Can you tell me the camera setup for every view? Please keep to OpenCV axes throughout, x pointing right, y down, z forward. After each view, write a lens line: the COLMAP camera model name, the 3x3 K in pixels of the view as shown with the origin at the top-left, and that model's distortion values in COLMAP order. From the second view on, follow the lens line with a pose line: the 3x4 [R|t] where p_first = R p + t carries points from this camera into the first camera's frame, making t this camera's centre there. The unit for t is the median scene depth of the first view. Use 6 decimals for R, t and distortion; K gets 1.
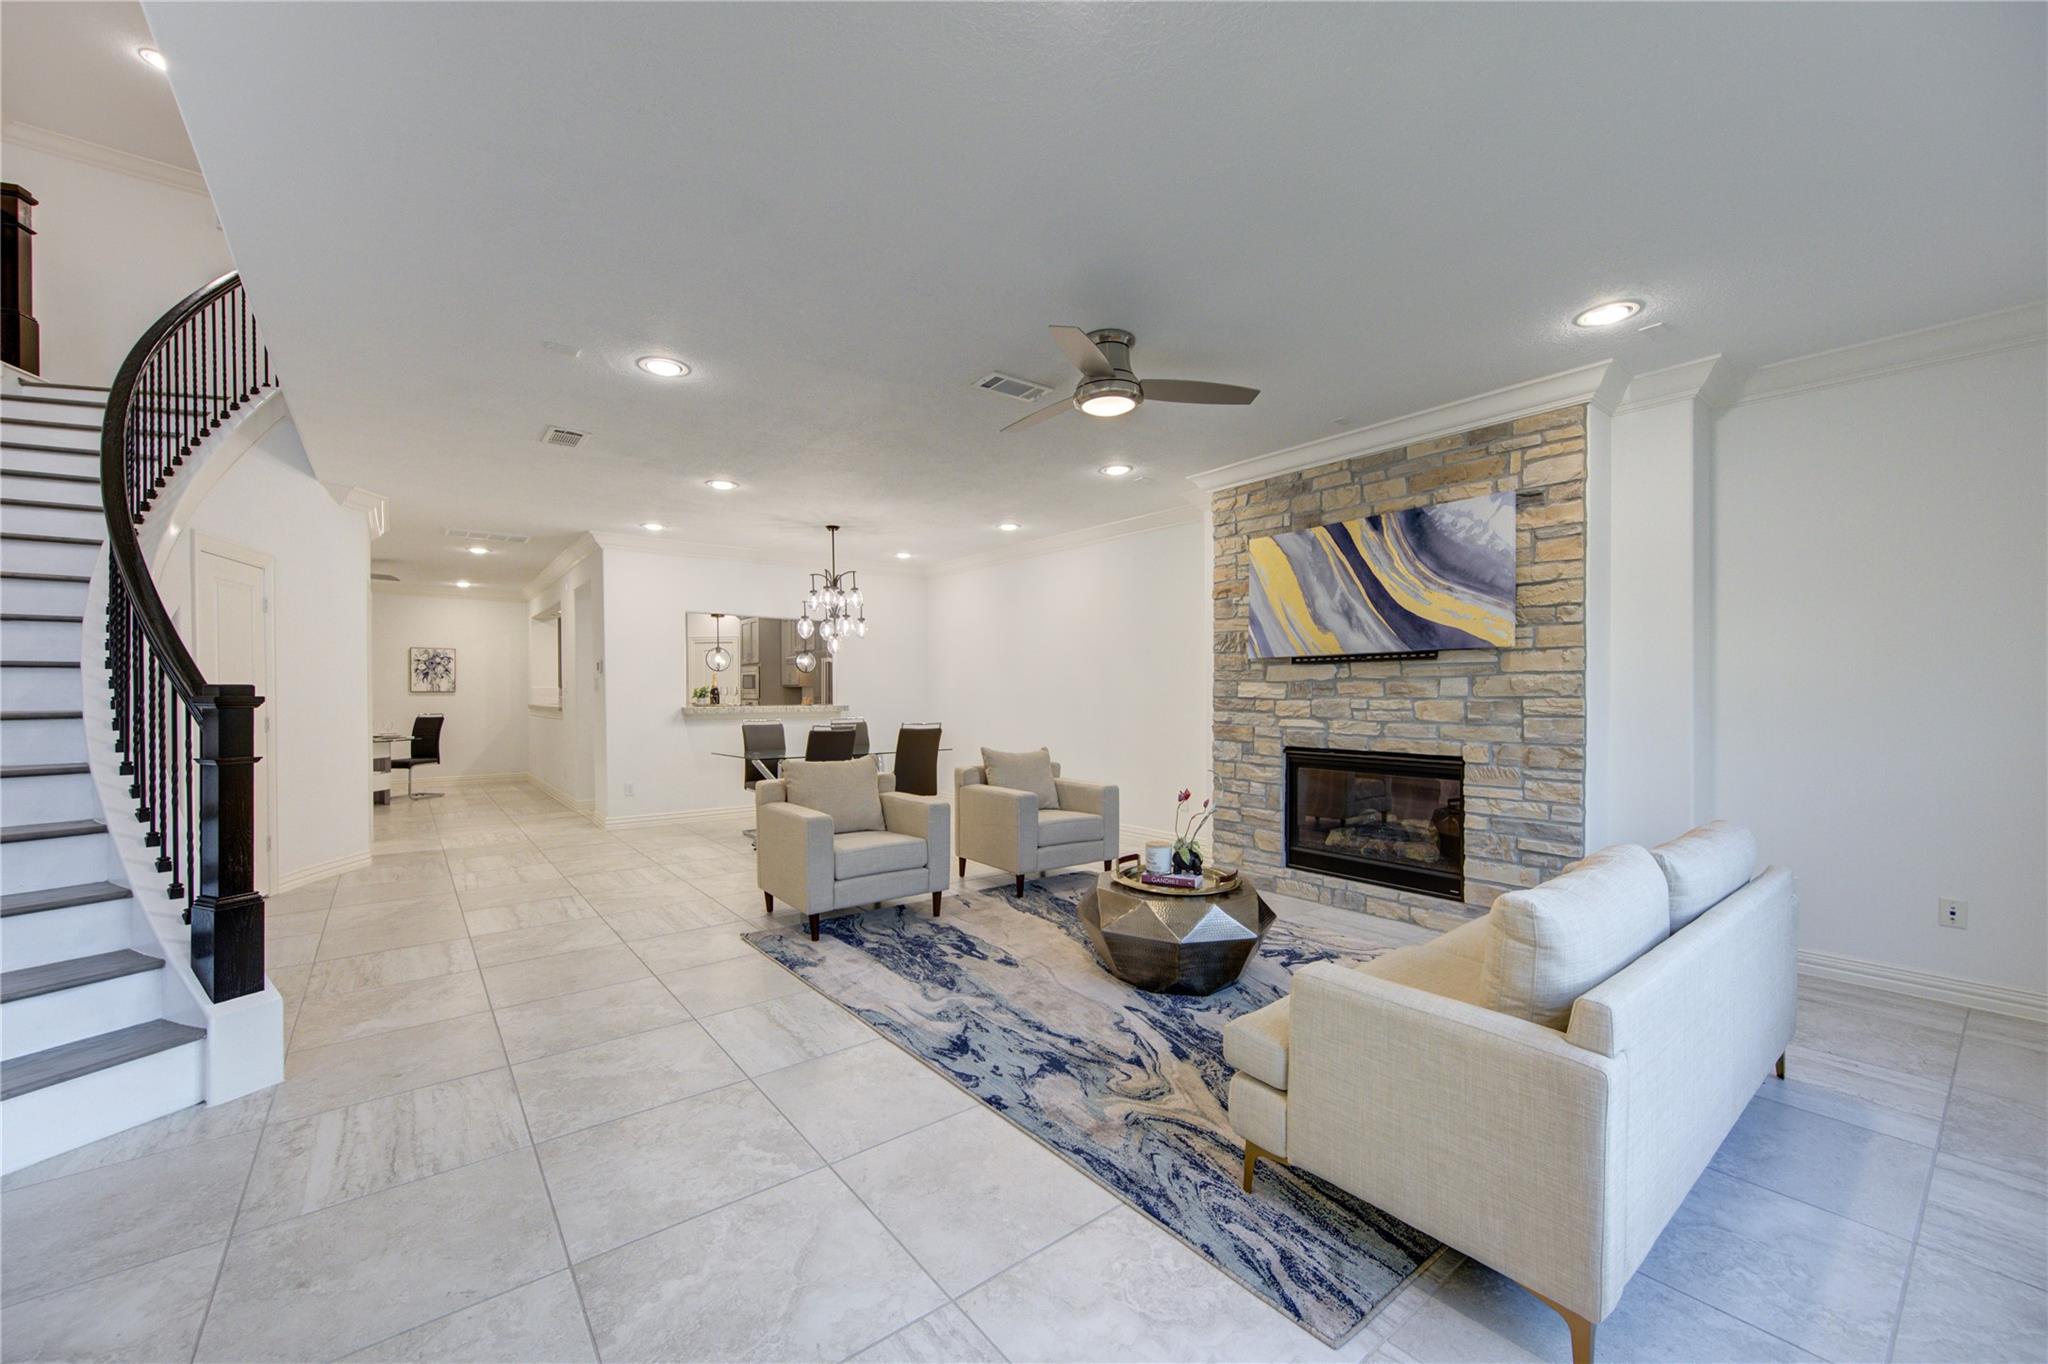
lens RADIAL K [[795.3, 0, 1025.1], [0, 795.3, 694.2], [0, 0, 1]] dist [0.003382, -0.001198]
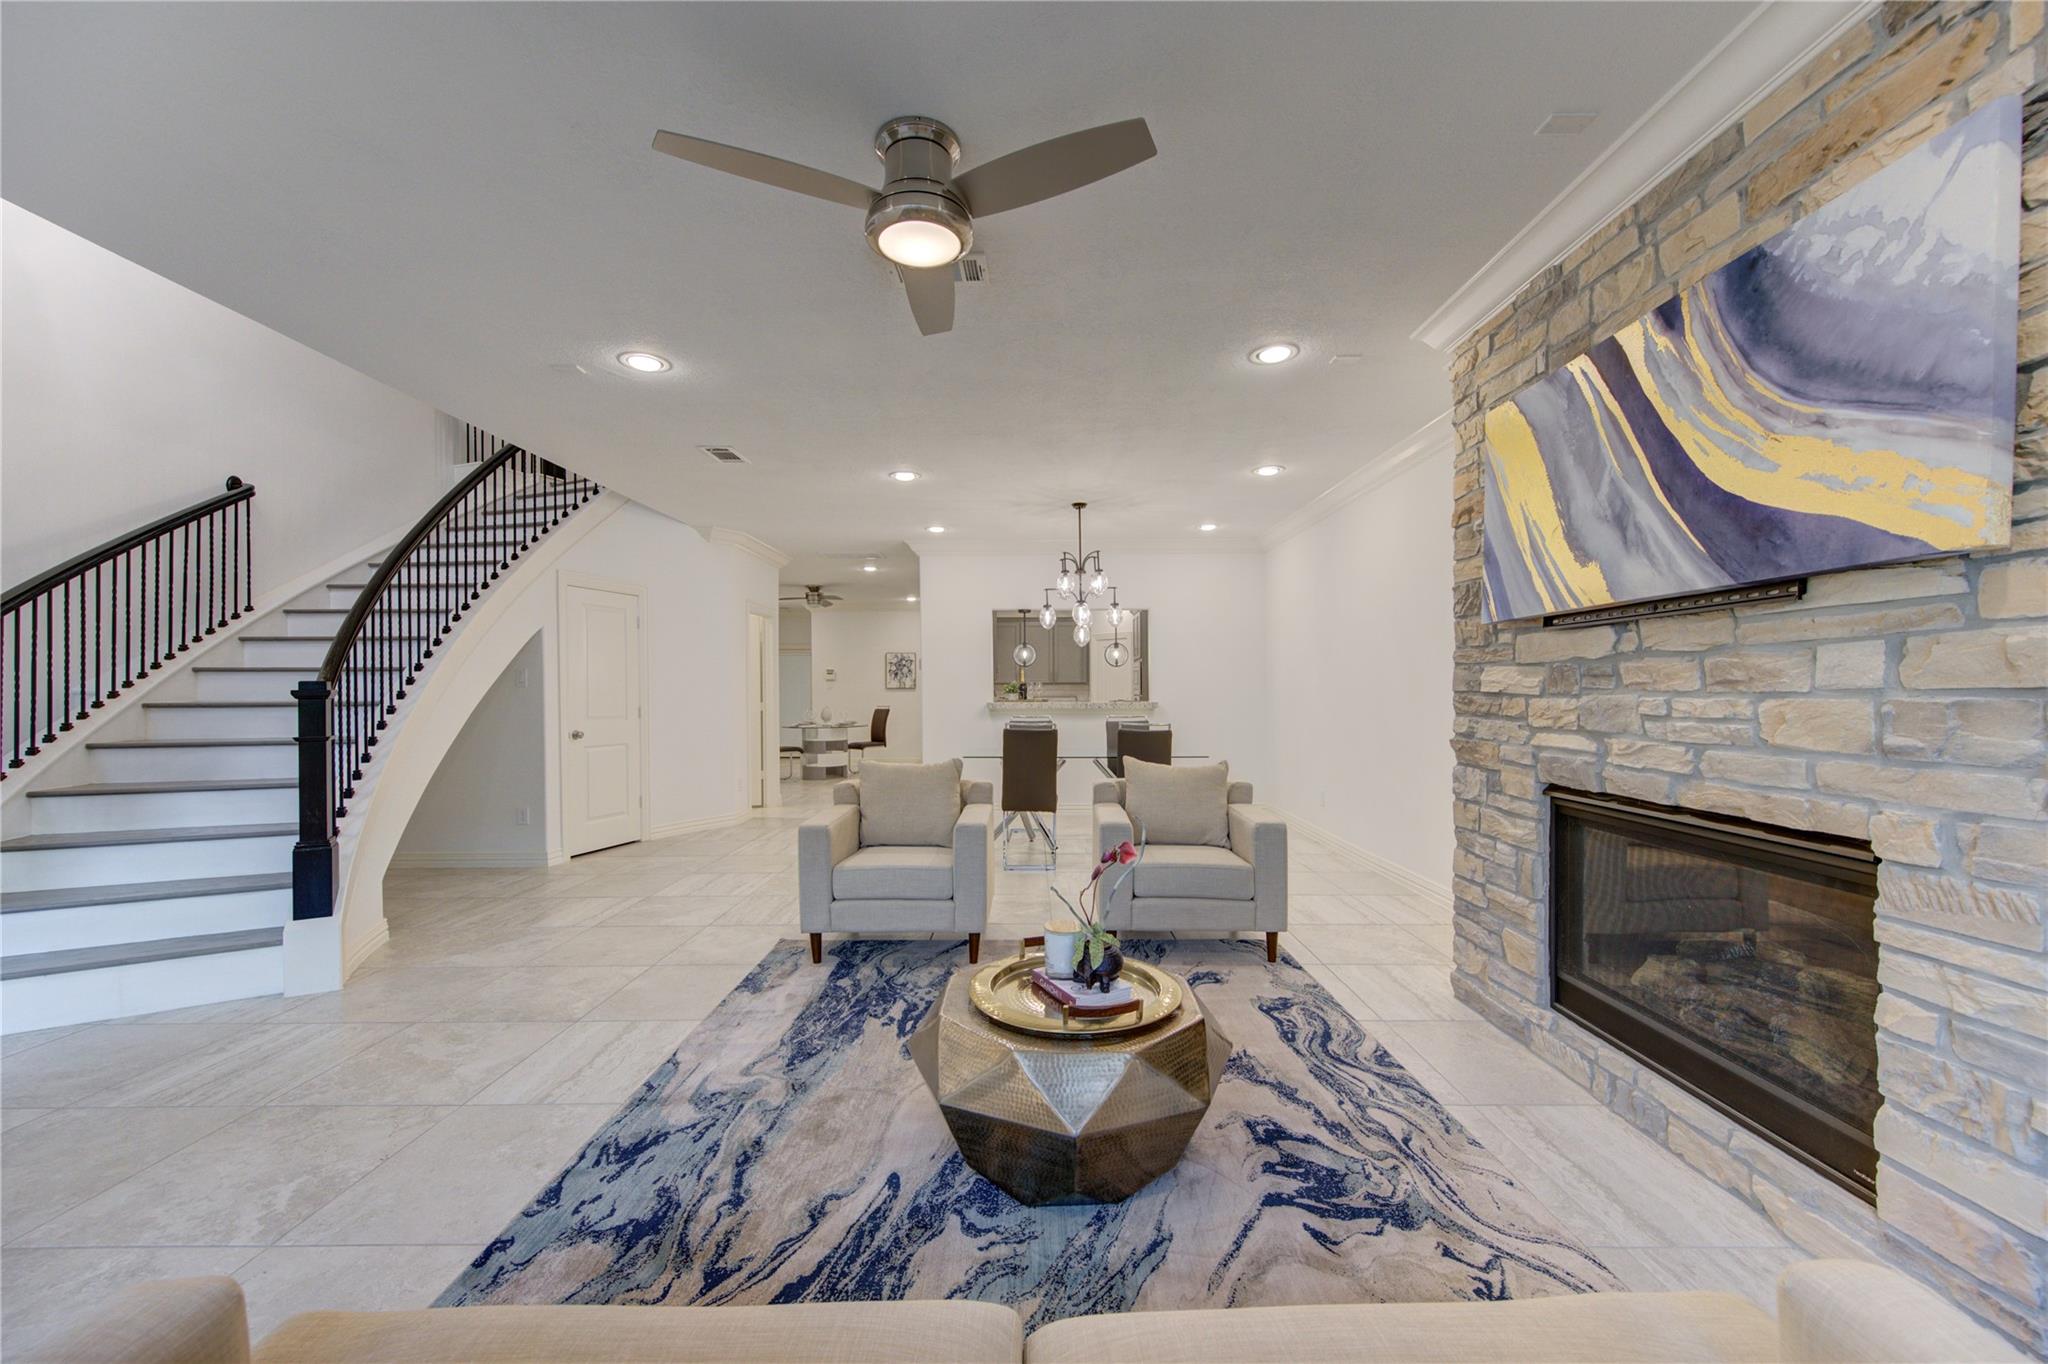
lens RADIAL K [[795.3, 0, 1028.5], [0, 795.3, 693.2], [0, 0, 1]] dist [0.003382, -0.001198]
pose [[0.783767, 0.000789, -0.621054, 0.459996], [0.001637, 0.999993, 0.003337, 0.002817], [0.621053, -0.003633, 0.783760, 0.427579]]
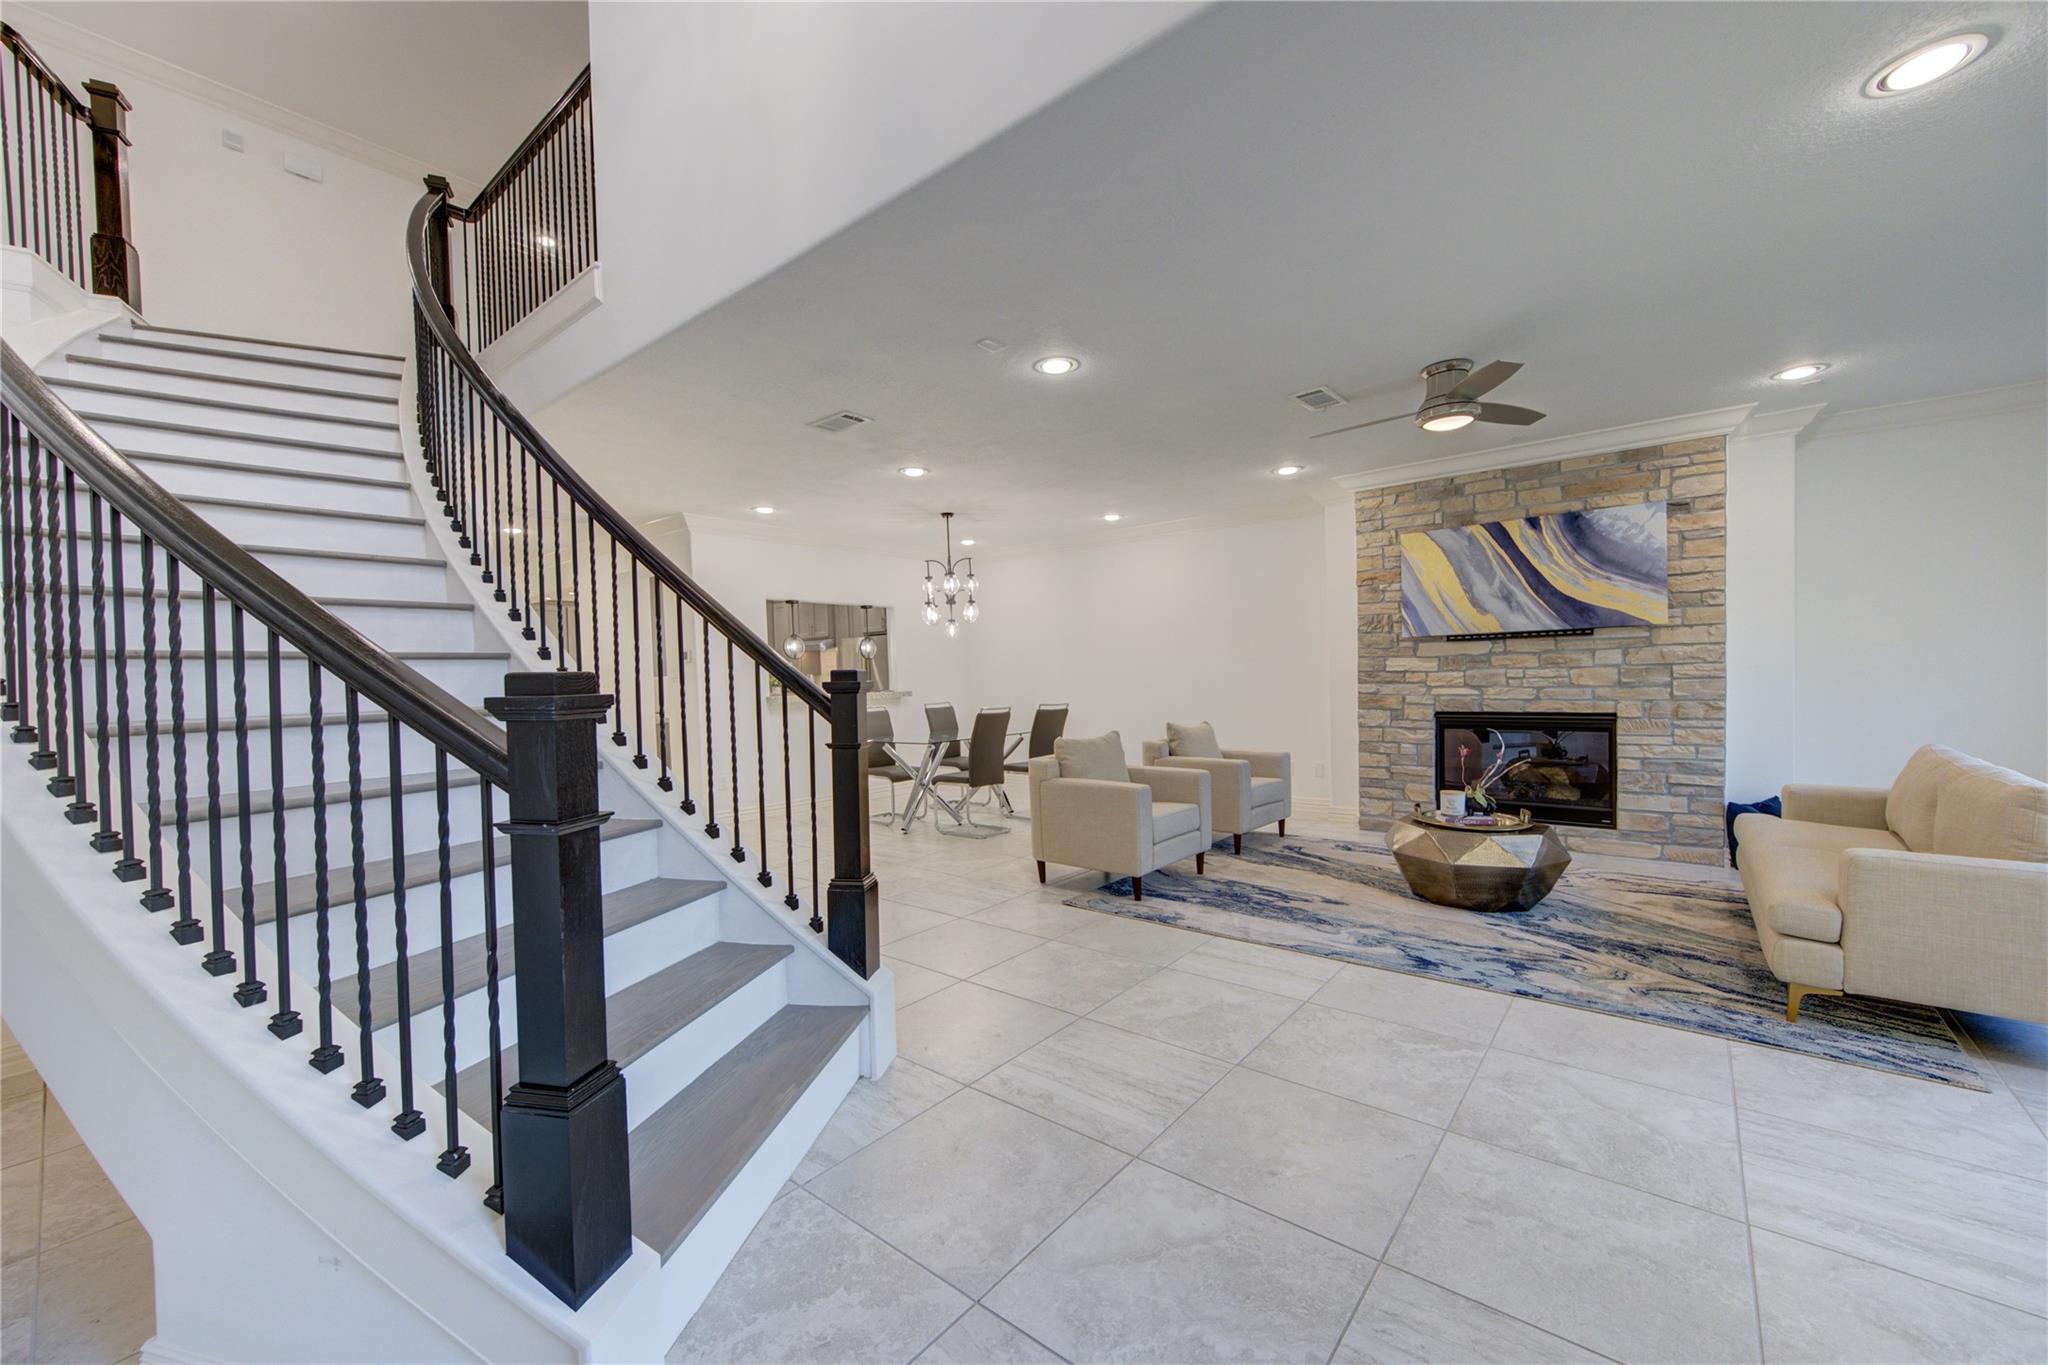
lens RADIAL K [[795.3, 0, 1026.5], [0, 795.3, 692.9], [0, 0, 1]] dist [0.003382, -0.001198]
pose [[0.977057, -0.027227, 0.211231, -0.608001], [0.023600, 0.999528, 0.019674, 0.000790], [-0.211667, -0.014238, 0.977238, -0.024372]]
